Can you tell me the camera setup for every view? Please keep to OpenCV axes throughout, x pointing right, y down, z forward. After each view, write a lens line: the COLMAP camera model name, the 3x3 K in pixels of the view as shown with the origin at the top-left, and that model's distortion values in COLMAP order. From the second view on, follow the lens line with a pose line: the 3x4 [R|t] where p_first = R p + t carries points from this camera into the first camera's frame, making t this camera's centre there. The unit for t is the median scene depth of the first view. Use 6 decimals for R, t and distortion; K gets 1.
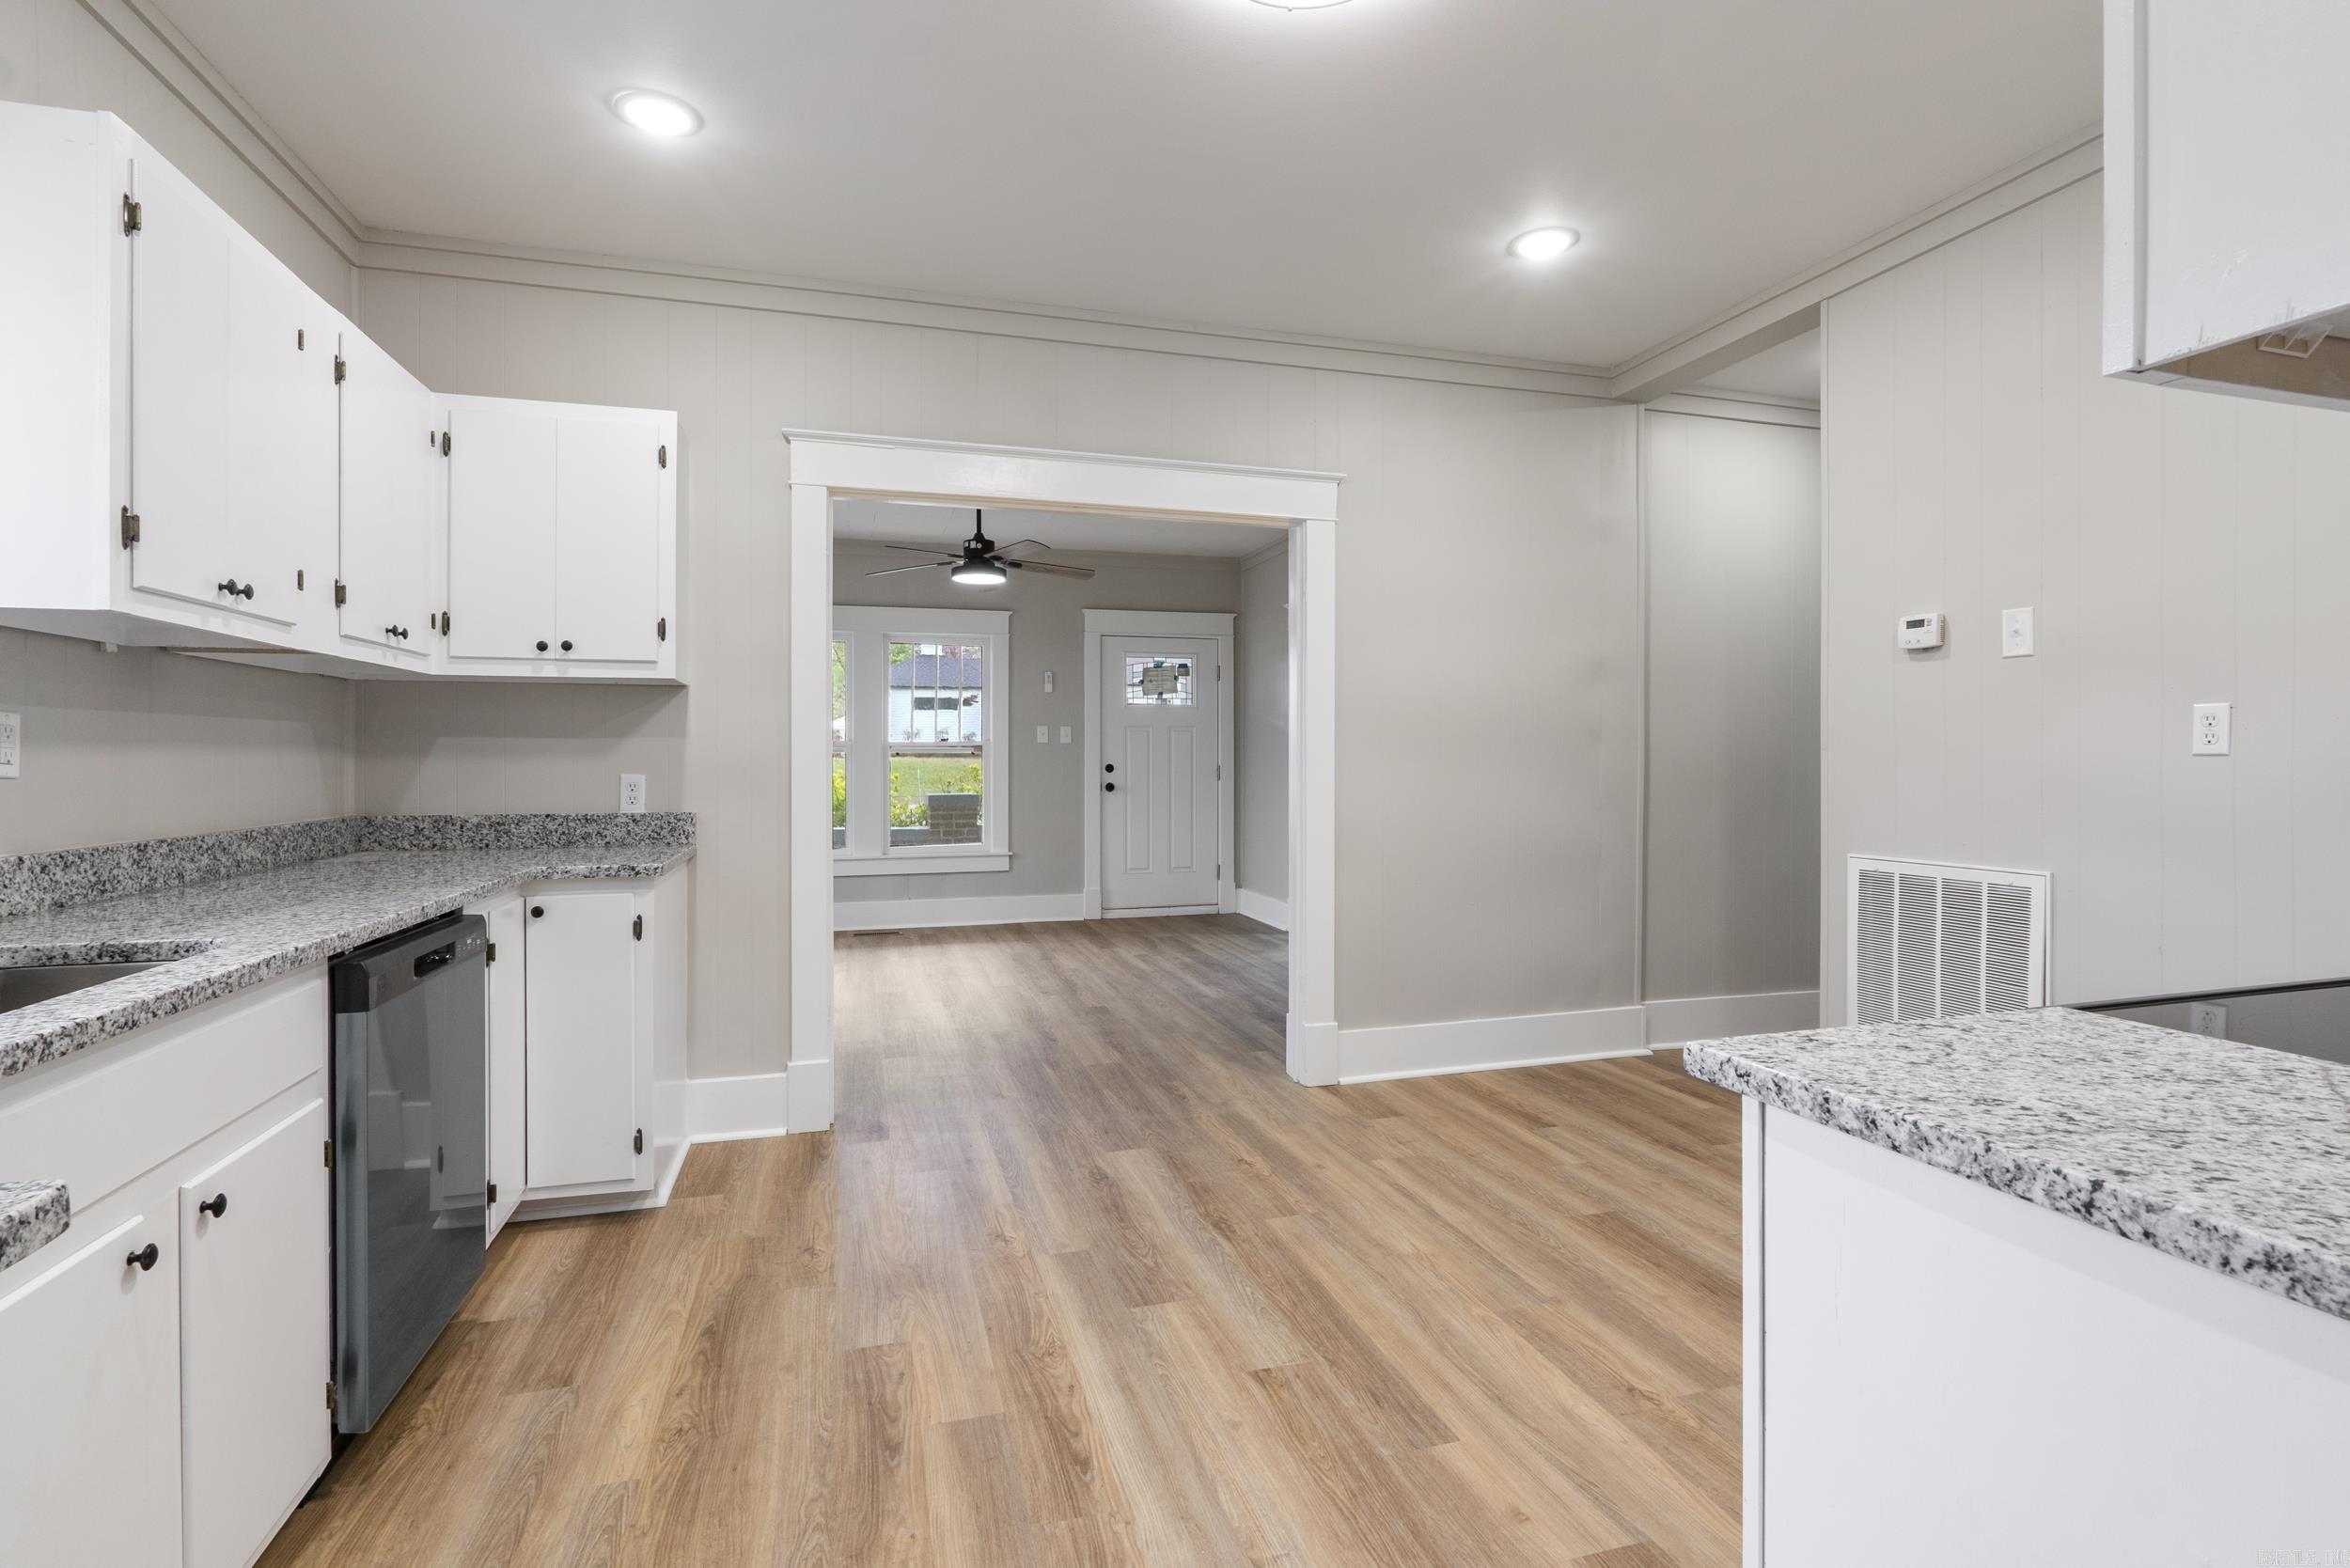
lens RADIAL K [[1101.4, 0, 1160.6], [0, 1101.4, 761.5], [0, 0, 1]] dist [-0.009805, -0.000680]
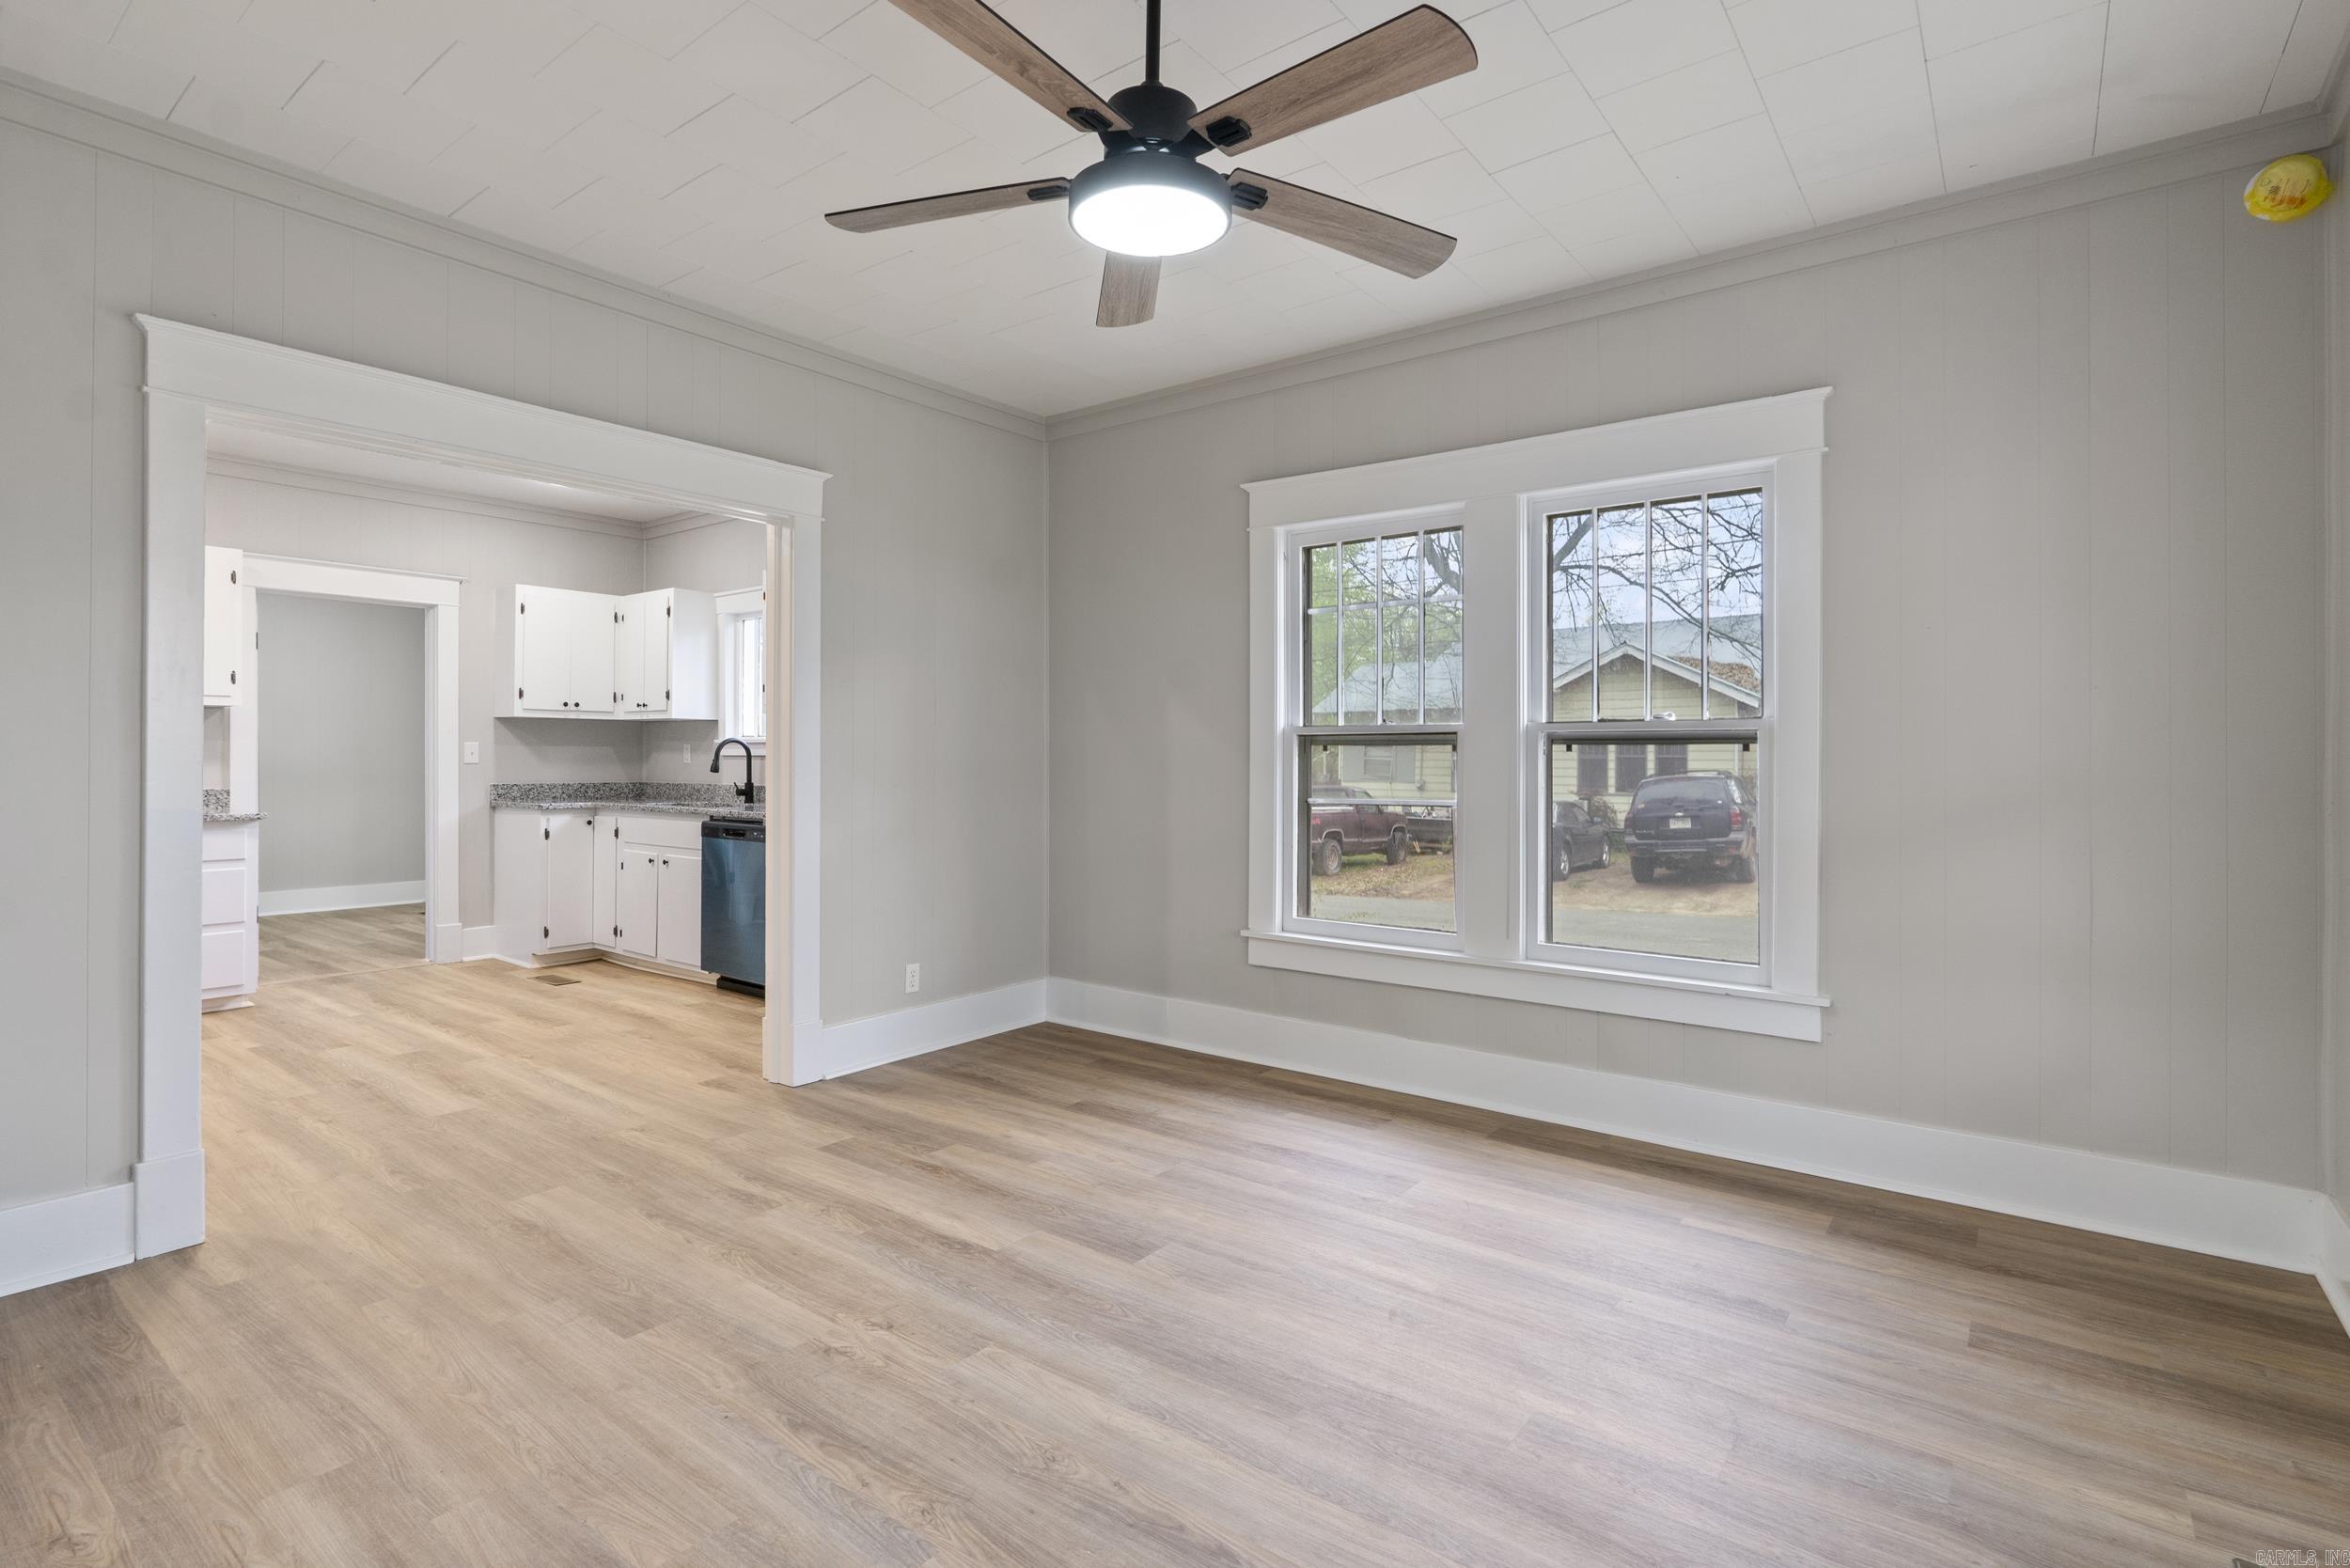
lens RADIAL K [[1101.4, 0, 1160.6], [0, 1101.4, 761.5], [0, 0, 1]] dist [-0.009805, -0.000680]
pose [[-0.802489, 0.001436, -0.596665, 0.058880], [-0.002915, 0.999976, 0.006327, -0.006829], [0.596660, 0.006817, -0.802466, 2.419920]]
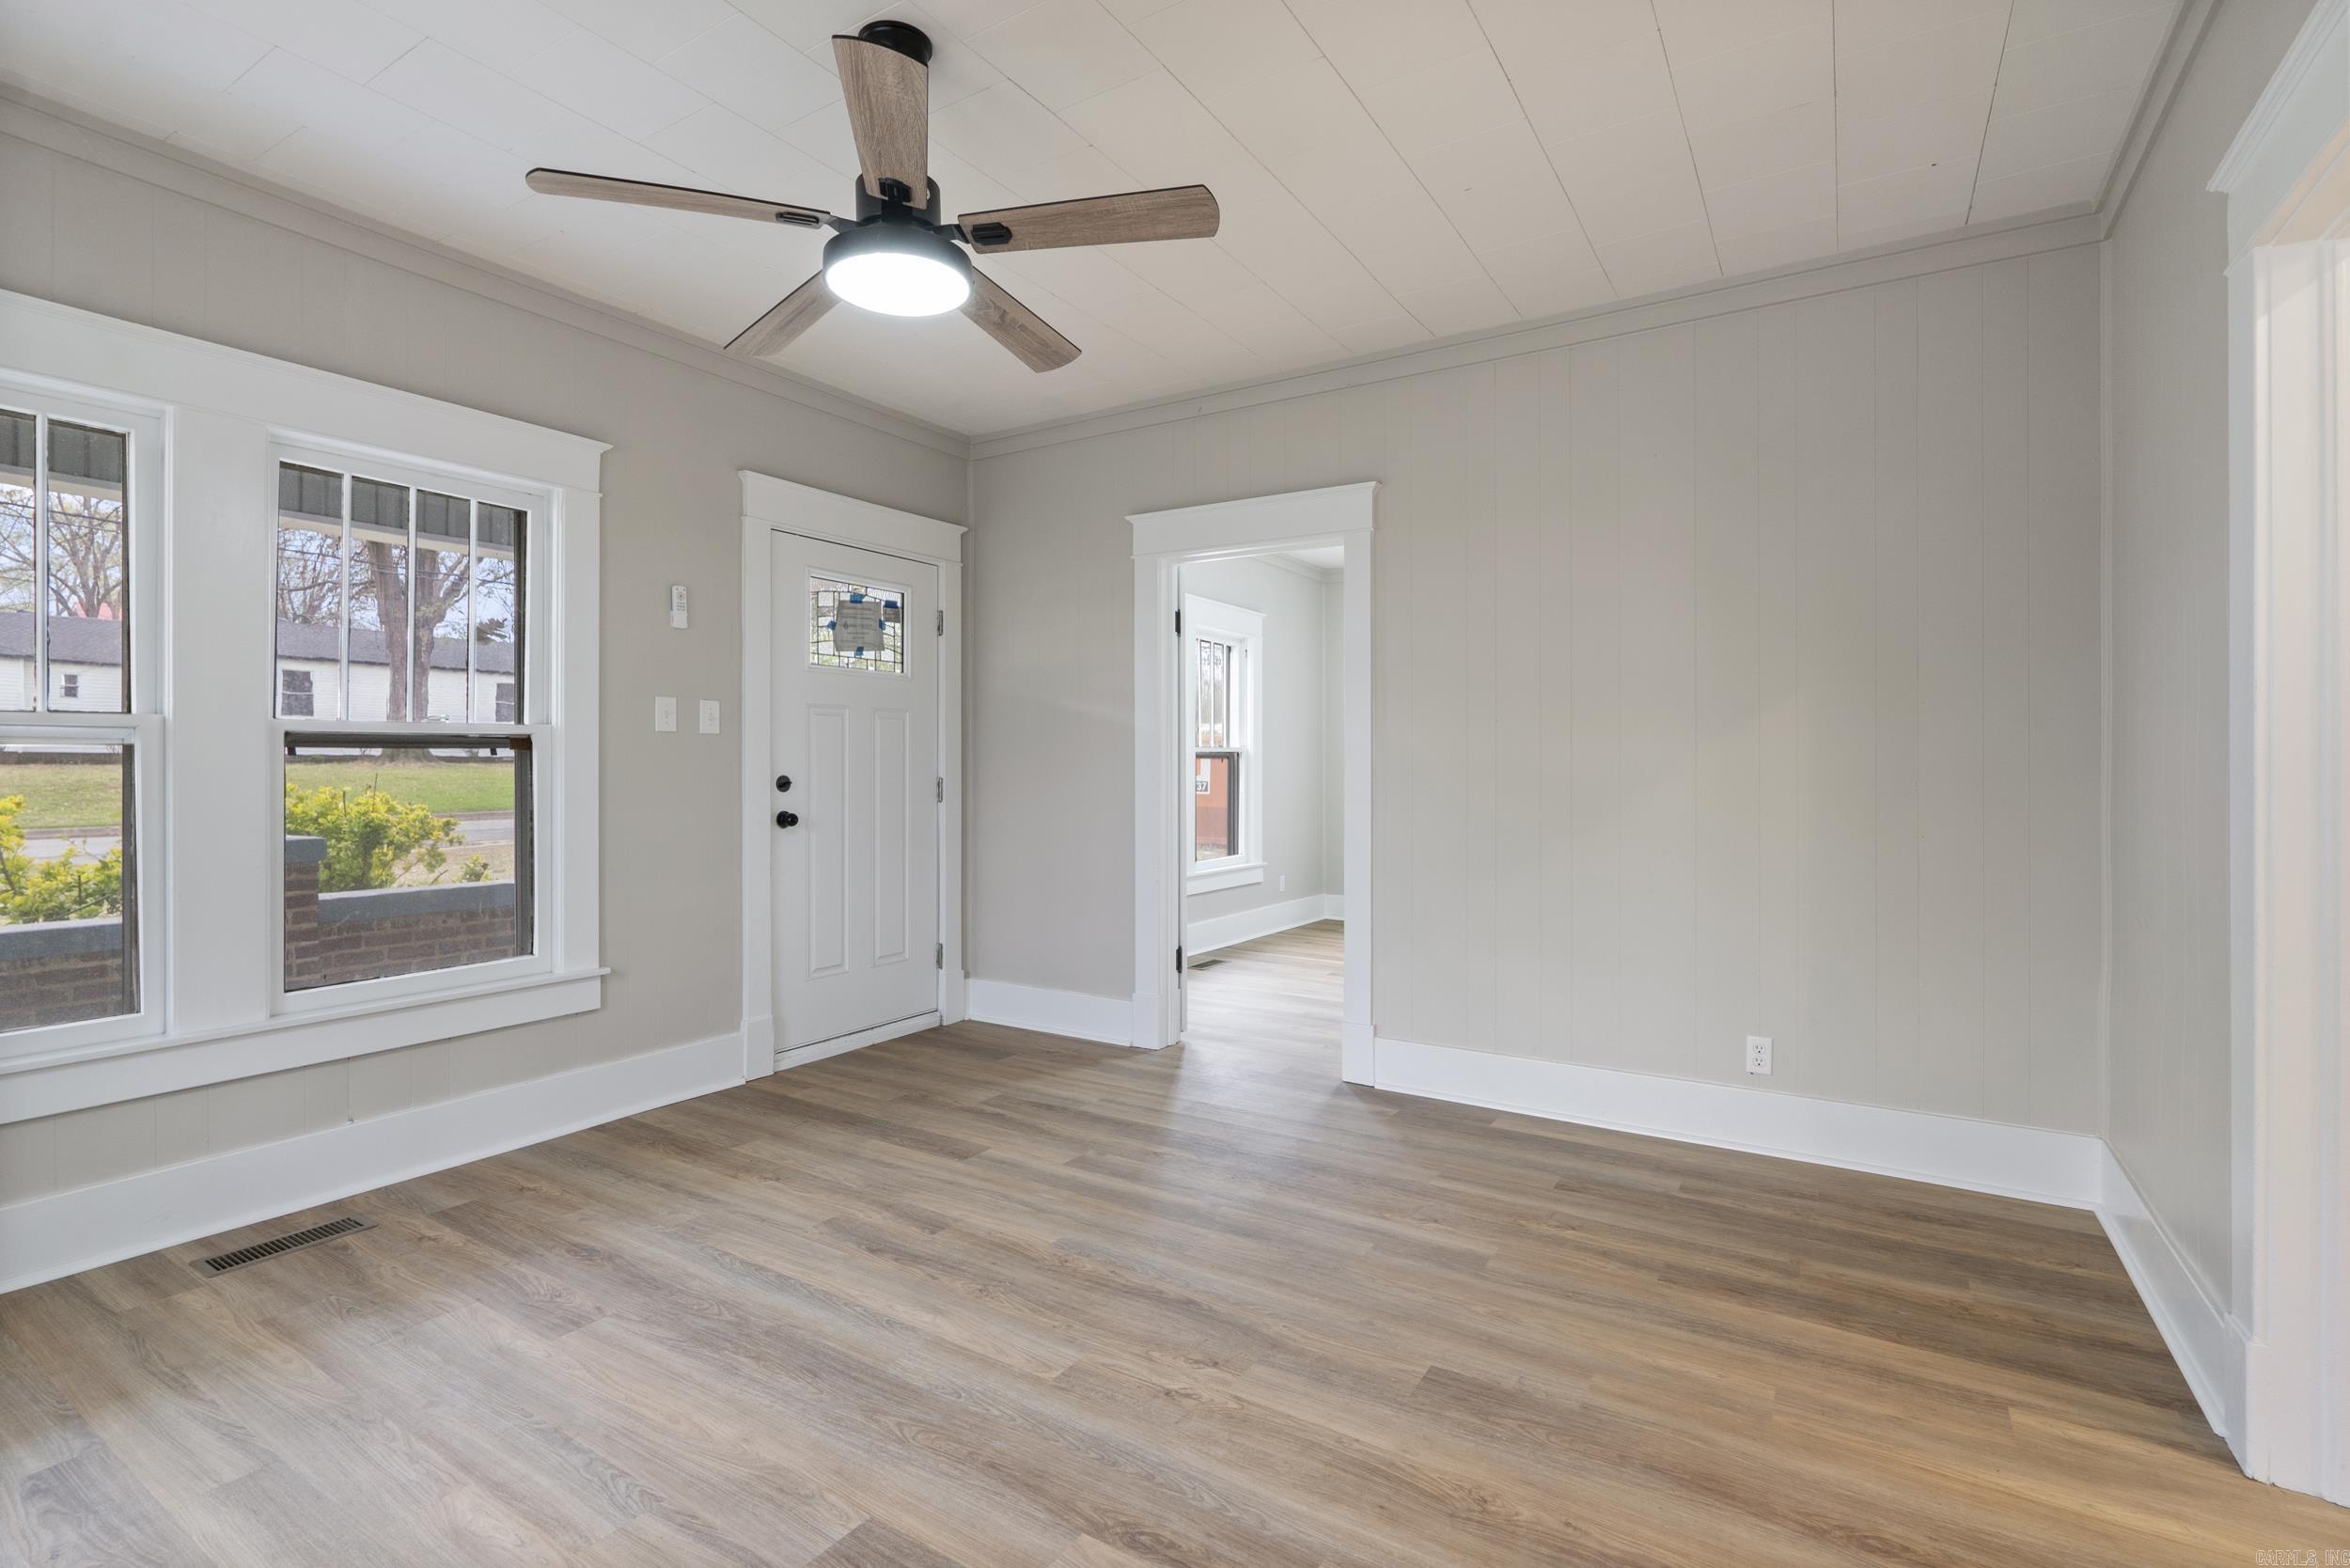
lens RADIAL K [[1080.9, 0, 1165.6], [0, 1080.9, 774.0], [0, 0, 1]] dist [-0.008436, -0.000156]
pose [[0.743861, -0.000788, 0.668334, -0.653769], [-0.001645, 0.999994, 0.003009, -0.000859], [-0.668332, -0.003338, 0.743856, 1.269302]]
